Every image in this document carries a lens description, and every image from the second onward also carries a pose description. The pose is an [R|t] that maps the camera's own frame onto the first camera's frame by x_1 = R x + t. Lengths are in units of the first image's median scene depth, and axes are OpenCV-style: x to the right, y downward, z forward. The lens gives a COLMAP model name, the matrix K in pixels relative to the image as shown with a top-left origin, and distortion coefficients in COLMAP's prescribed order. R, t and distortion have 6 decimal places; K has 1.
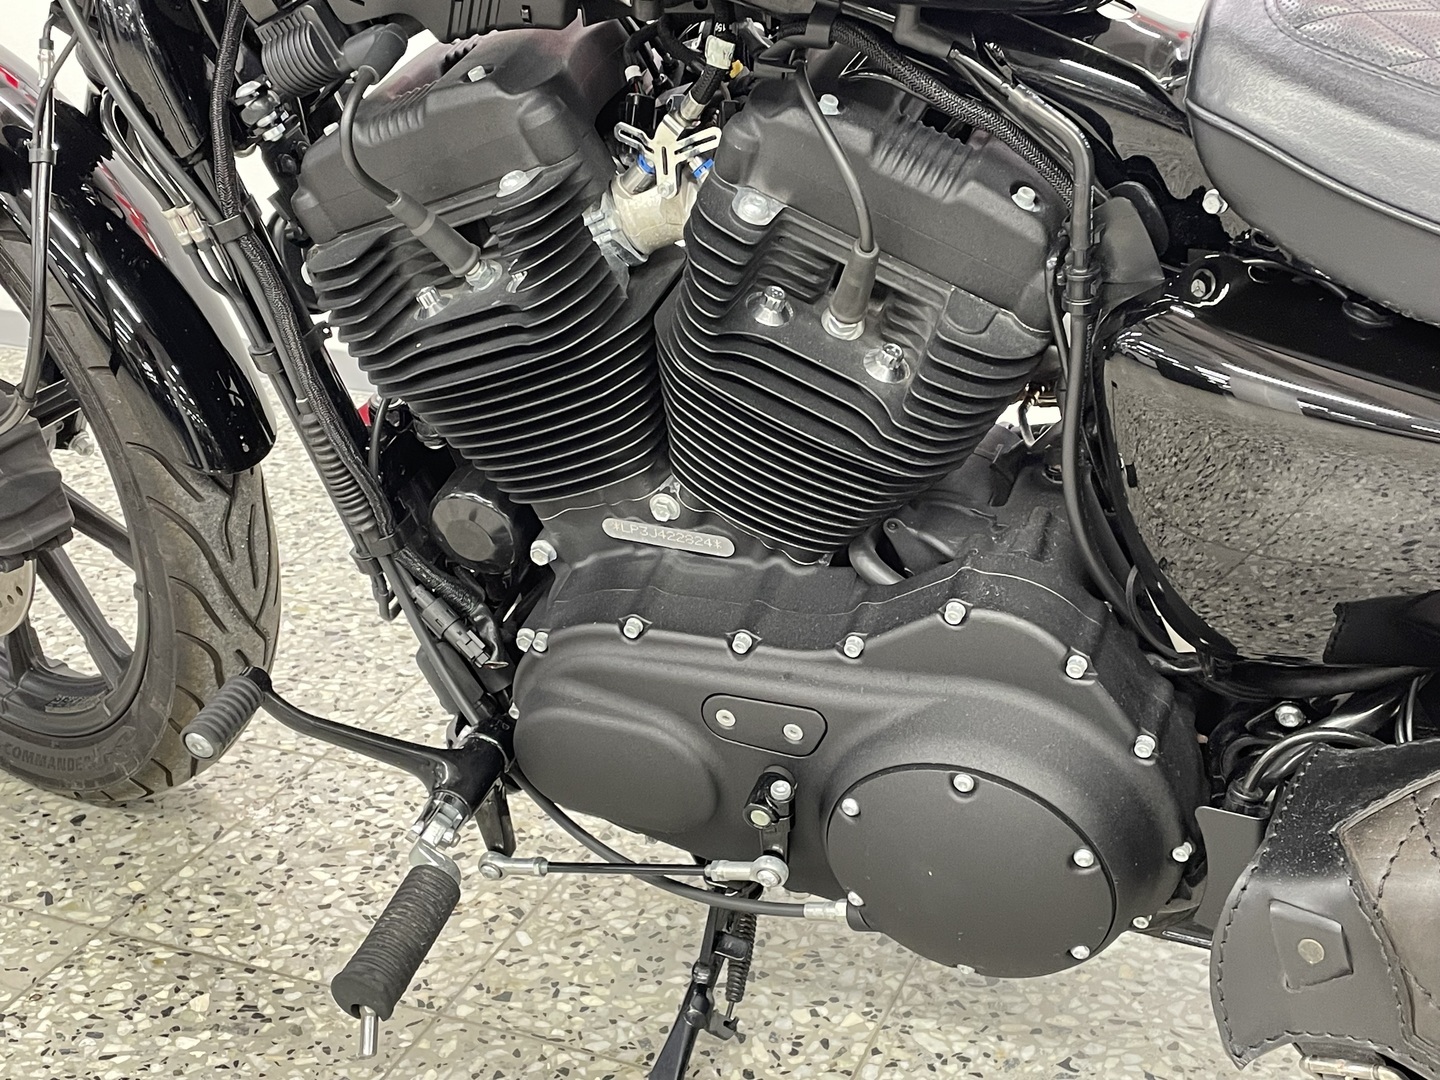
lens RADIAL K [[1832.2, 0, 728.5], [0, 1832.2, 546.6], [0, 0, 1]] dist [0.120502, -0.227324]
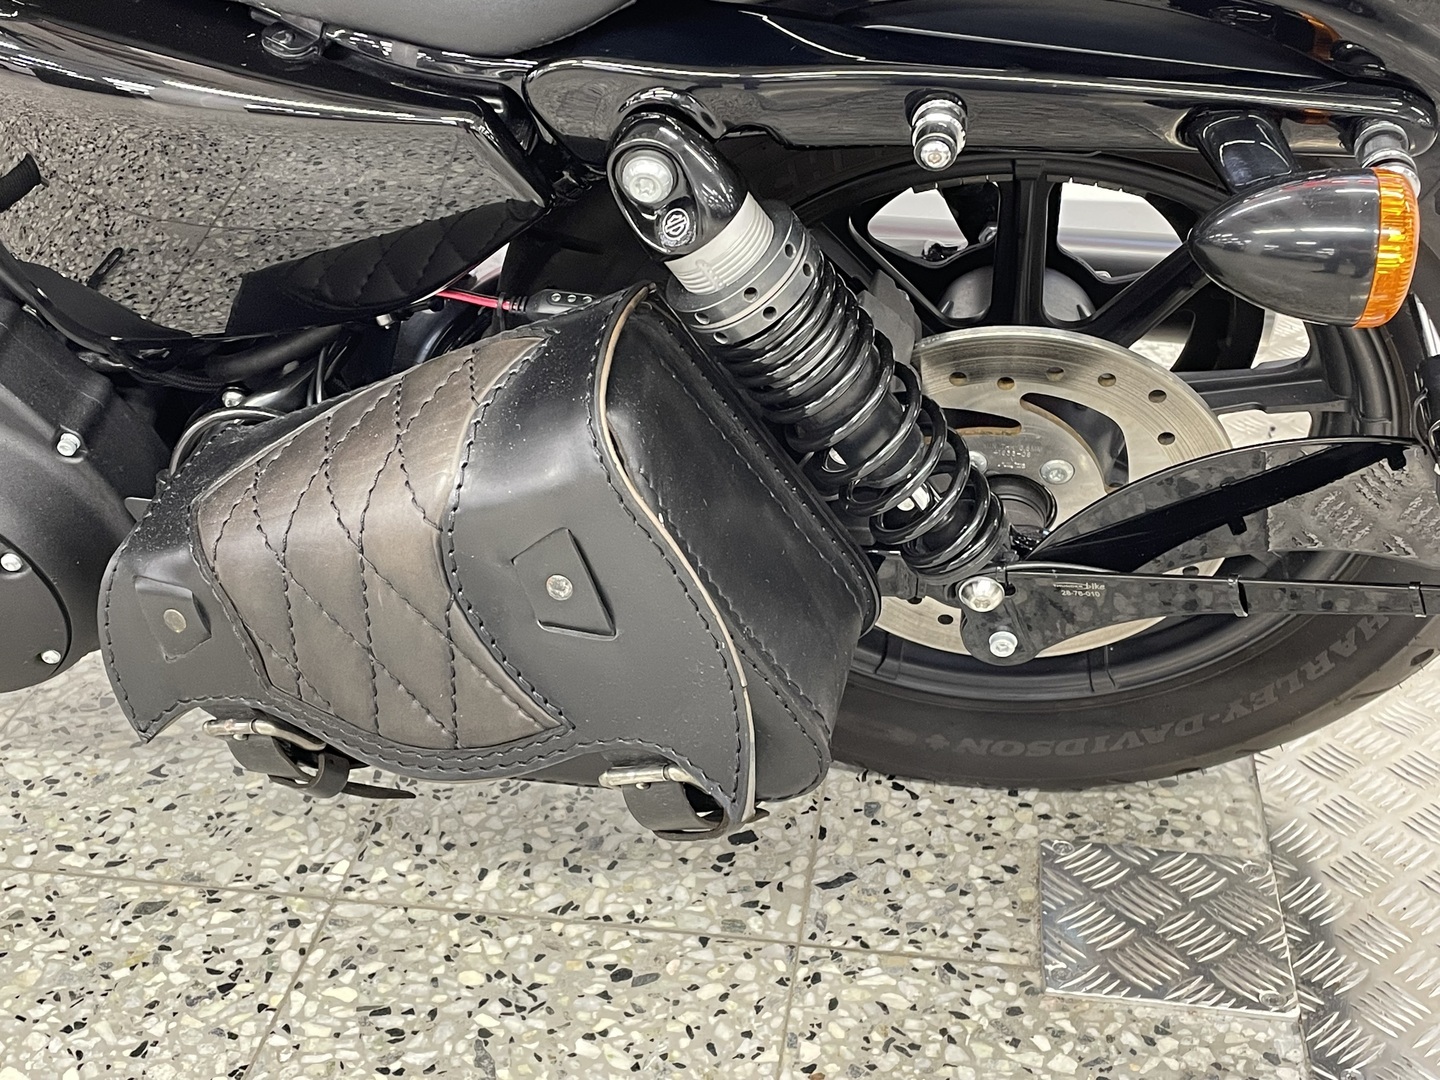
lens RADIAL K [[1832.2, 0, 728.5], [0, 1832.2, 546.6], [0, 0, 1]] dist [0.120502, -0.227324]
pose [[0.970985, -0.111924, 0.211330, 0.326136], [0.084187, 0.987127, 0.135992, 0.052255], [-0.223831, -0.114254, 0.967908, -0.046948]]
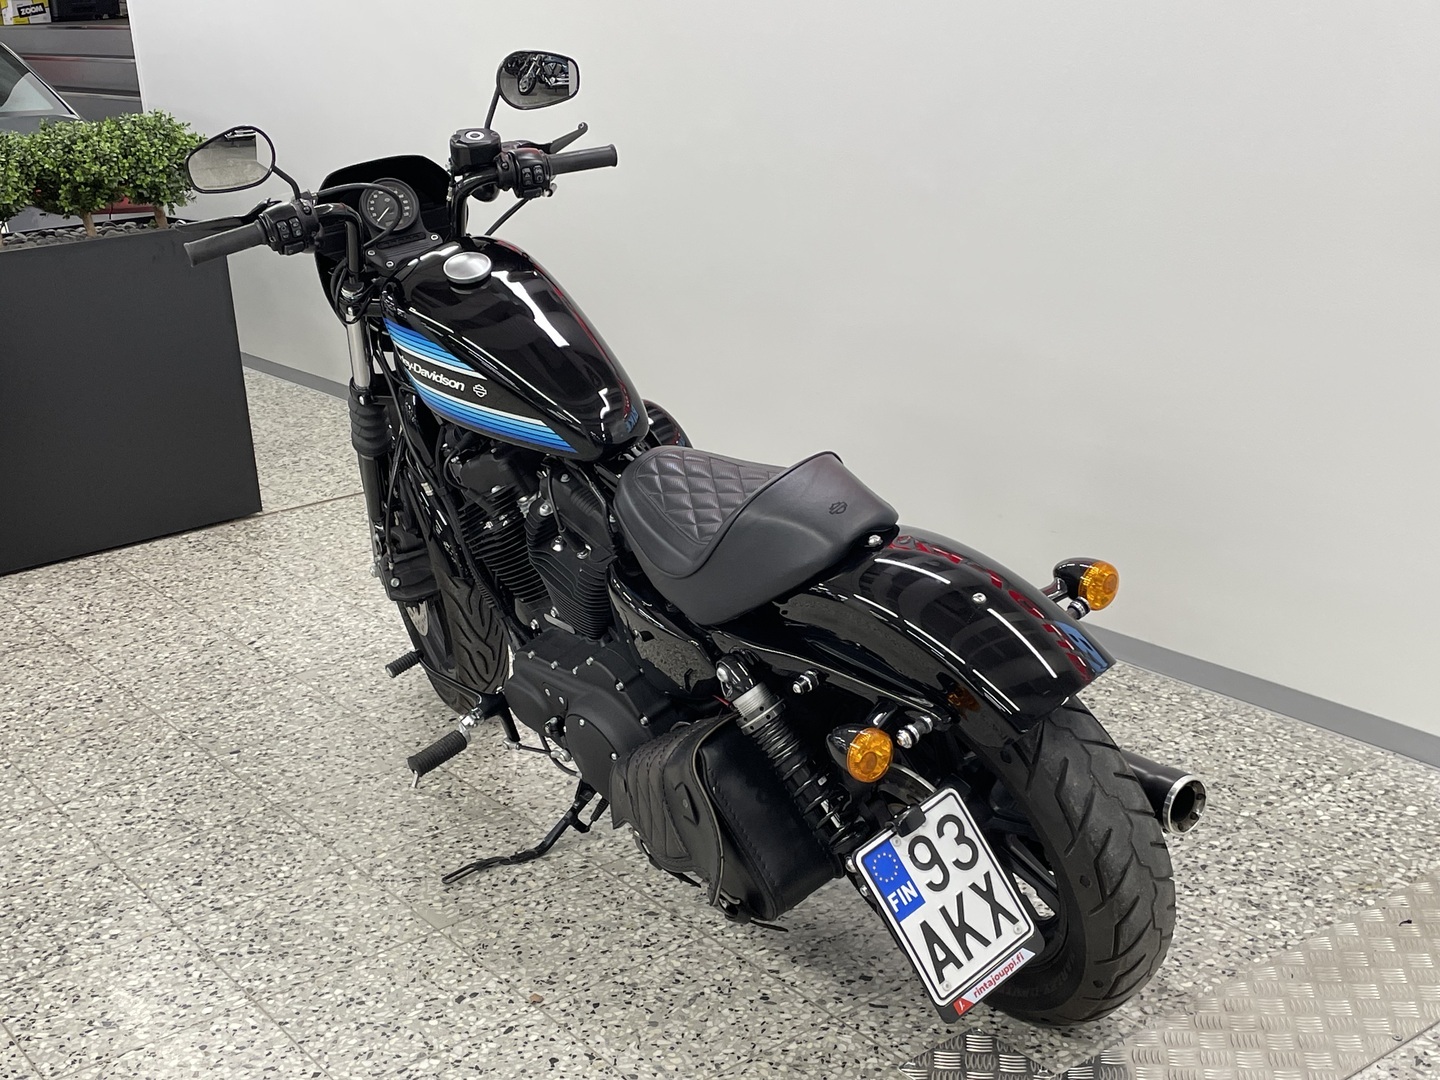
lens RADIAL K [[1832.2, 0, 728.5], [0, 1832.2, 546.6], [0, 0, 1]] dist [0.120502, -0.227324]
pose [[0.856617, 0.114162, -0.503165, 1.520085], [-0.144554, 0.989260, -0.021646, -0.094371], [0.495290, 0.091277, 0.863919, -1.177749]]
